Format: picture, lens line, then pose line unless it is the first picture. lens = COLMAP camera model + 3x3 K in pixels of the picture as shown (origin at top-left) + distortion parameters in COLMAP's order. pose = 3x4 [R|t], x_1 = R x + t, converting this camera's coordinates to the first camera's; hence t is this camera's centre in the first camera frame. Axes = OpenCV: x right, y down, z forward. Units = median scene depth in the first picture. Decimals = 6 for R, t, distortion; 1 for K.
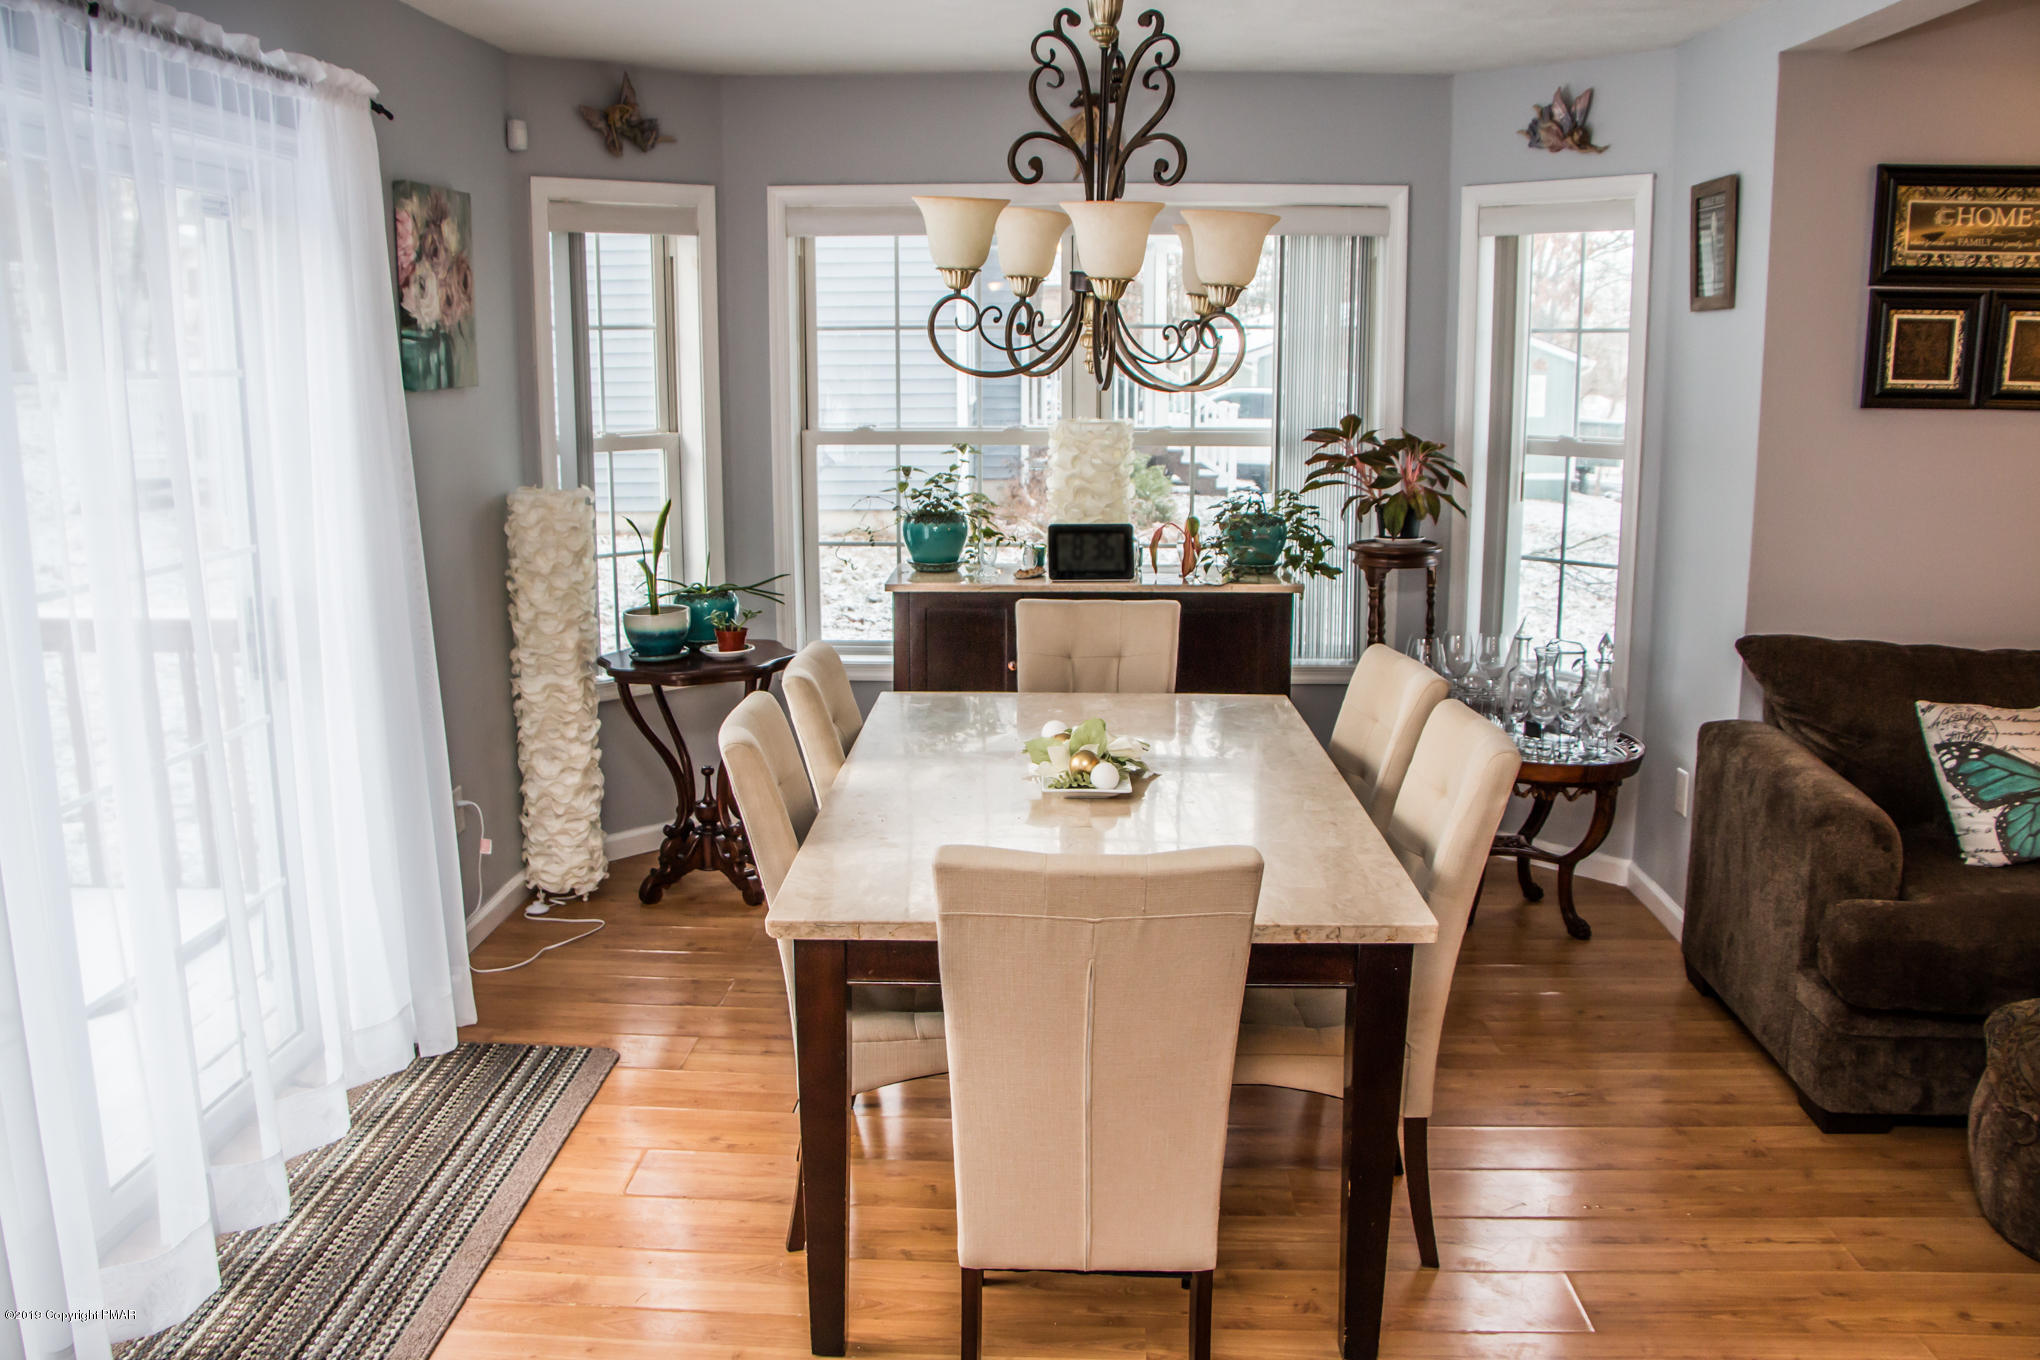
lens RADIAL K [[1669.9, 0, 1007.5], [0, 1669.9, 691.7], [0, 0, 1]] dist [-0.183325, 0.154407]
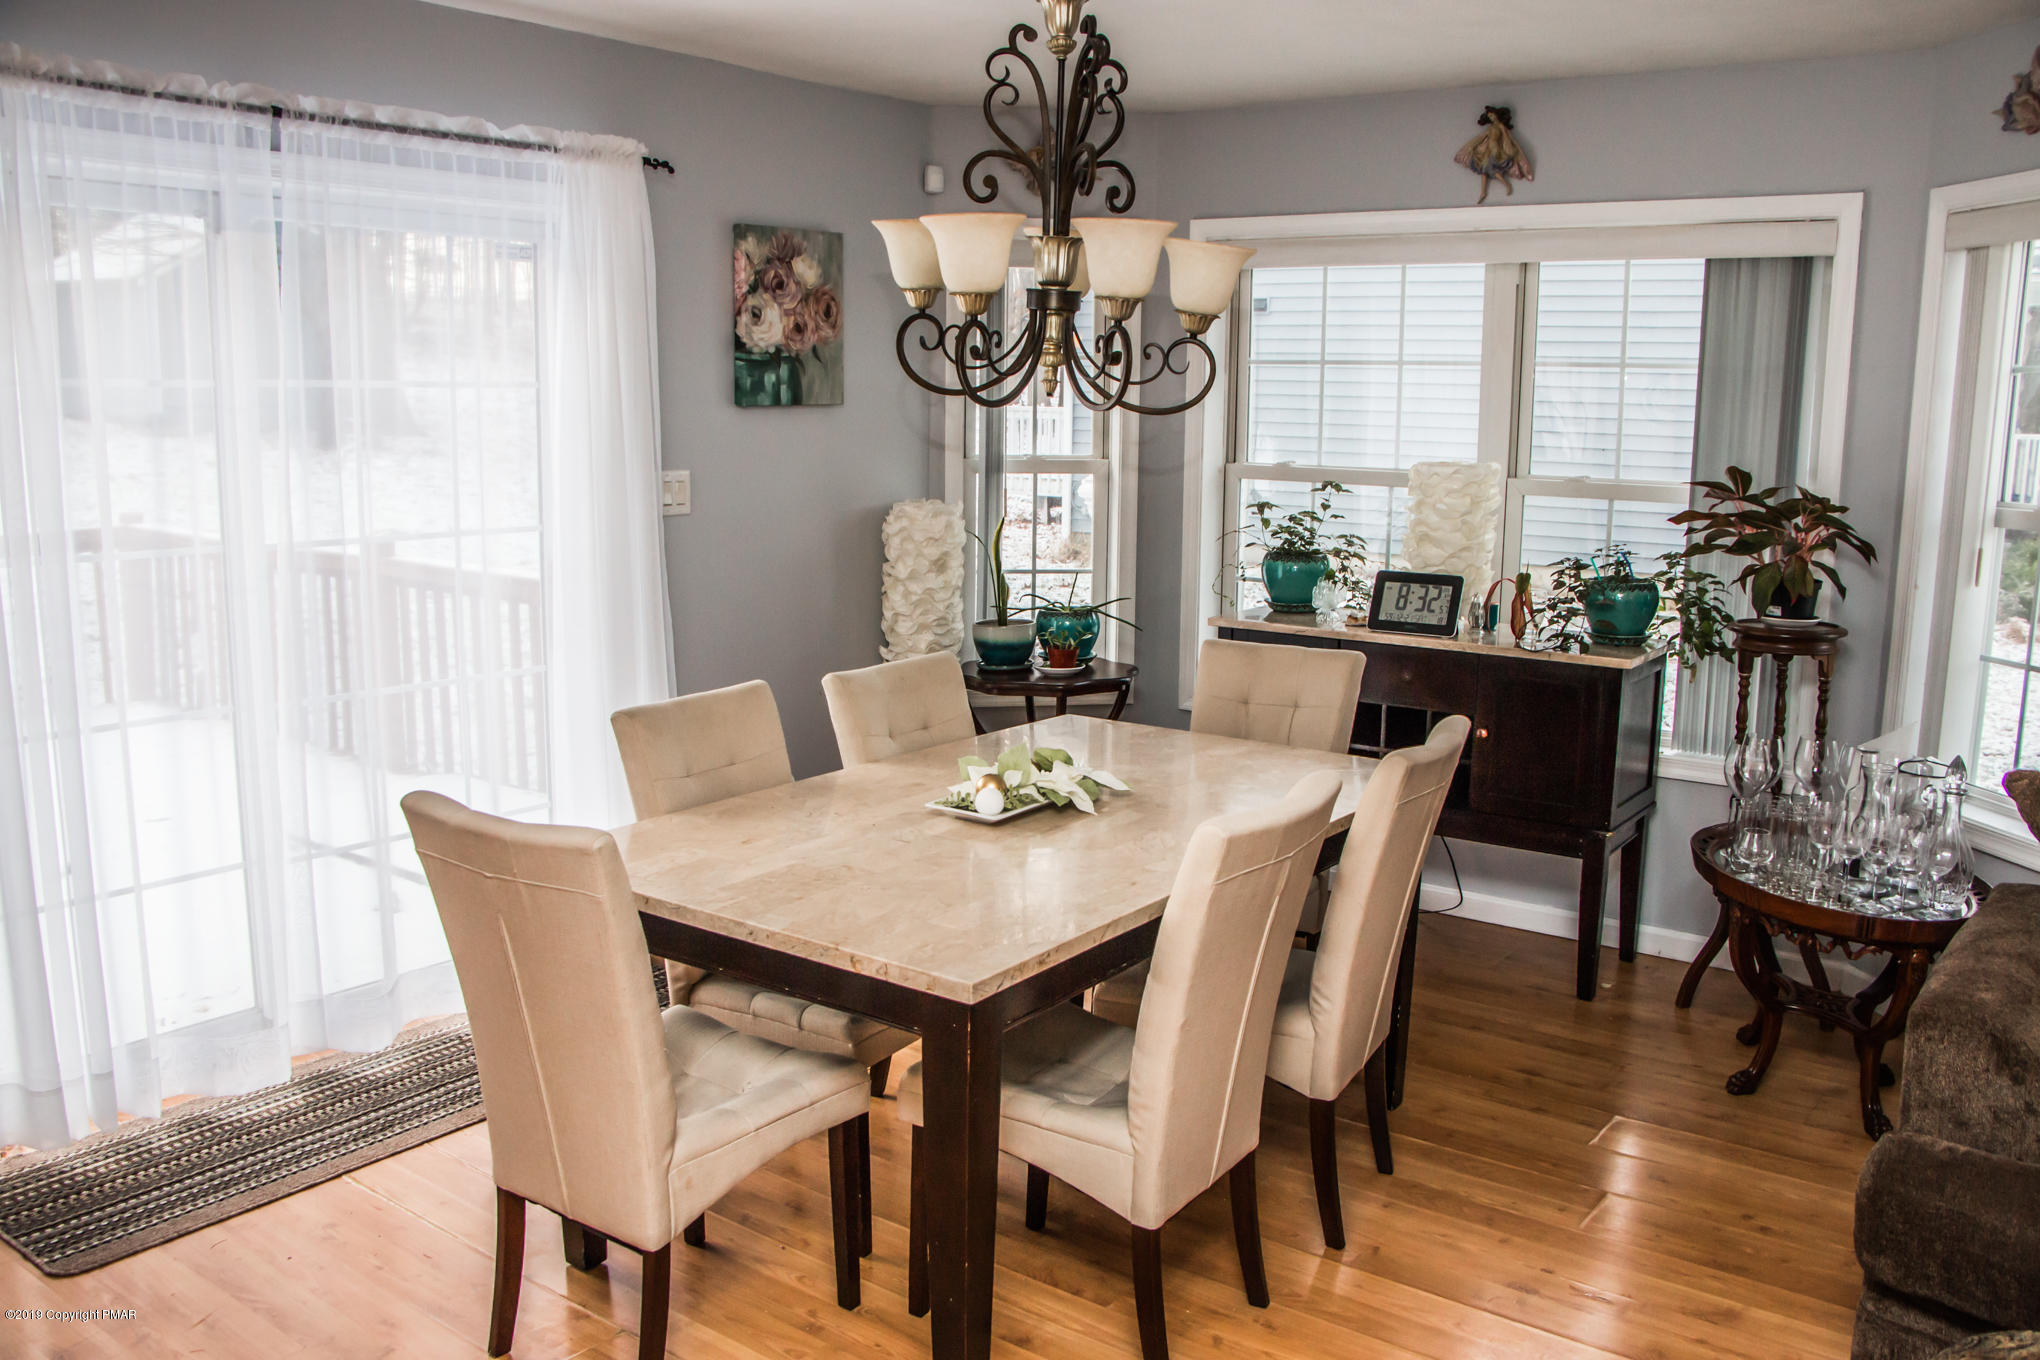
lens RADIAL K [[1669.9, 0, 1020.5], [0, 1669.9, 709.4], [0, 0, 1]] dist [-0.183325, 0.154407]
pose [[0.826822, 0.114696, -0.550644, 0.468541], [-0.125370, 0.991940, 0.018365, -0.018258], [0.548313, 0.053850, 0.834538, 0.146193]]
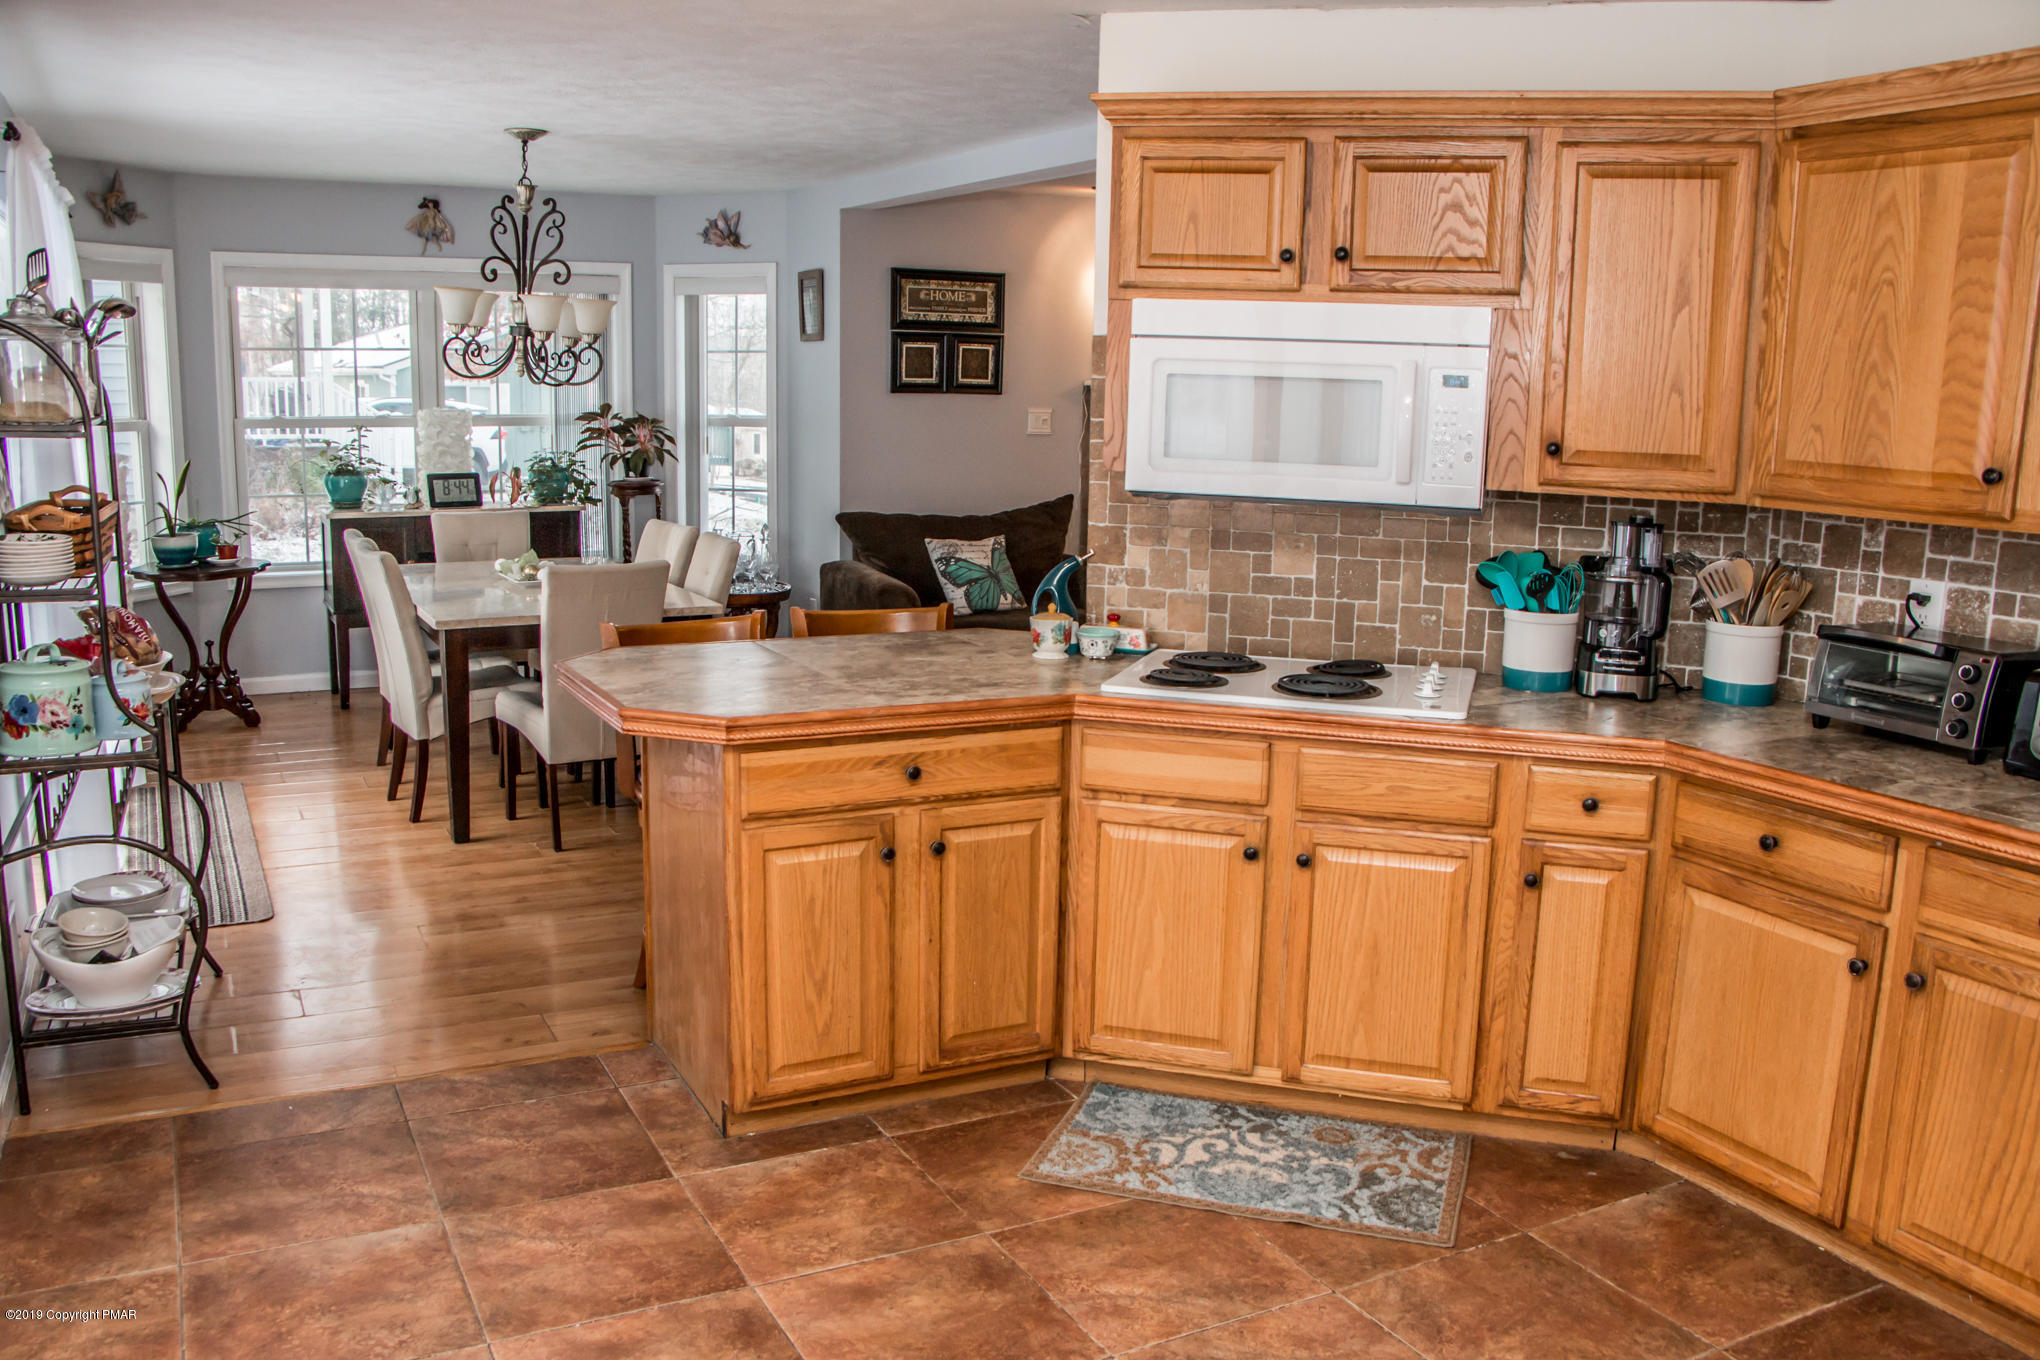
lens RADIAL K [[1669.9, 0, 1018.2], [0, 1669.9, 699.1], [0, 0, 1]] dist [-0.183325, 0.154407]
pose [[0.862538, -0.078224, 0.499910, -0.350561], [0.078991, 0.996681, 0.019666, 0.158840], [-0.499789, 0.022526, 0.865854, -0.776947]]
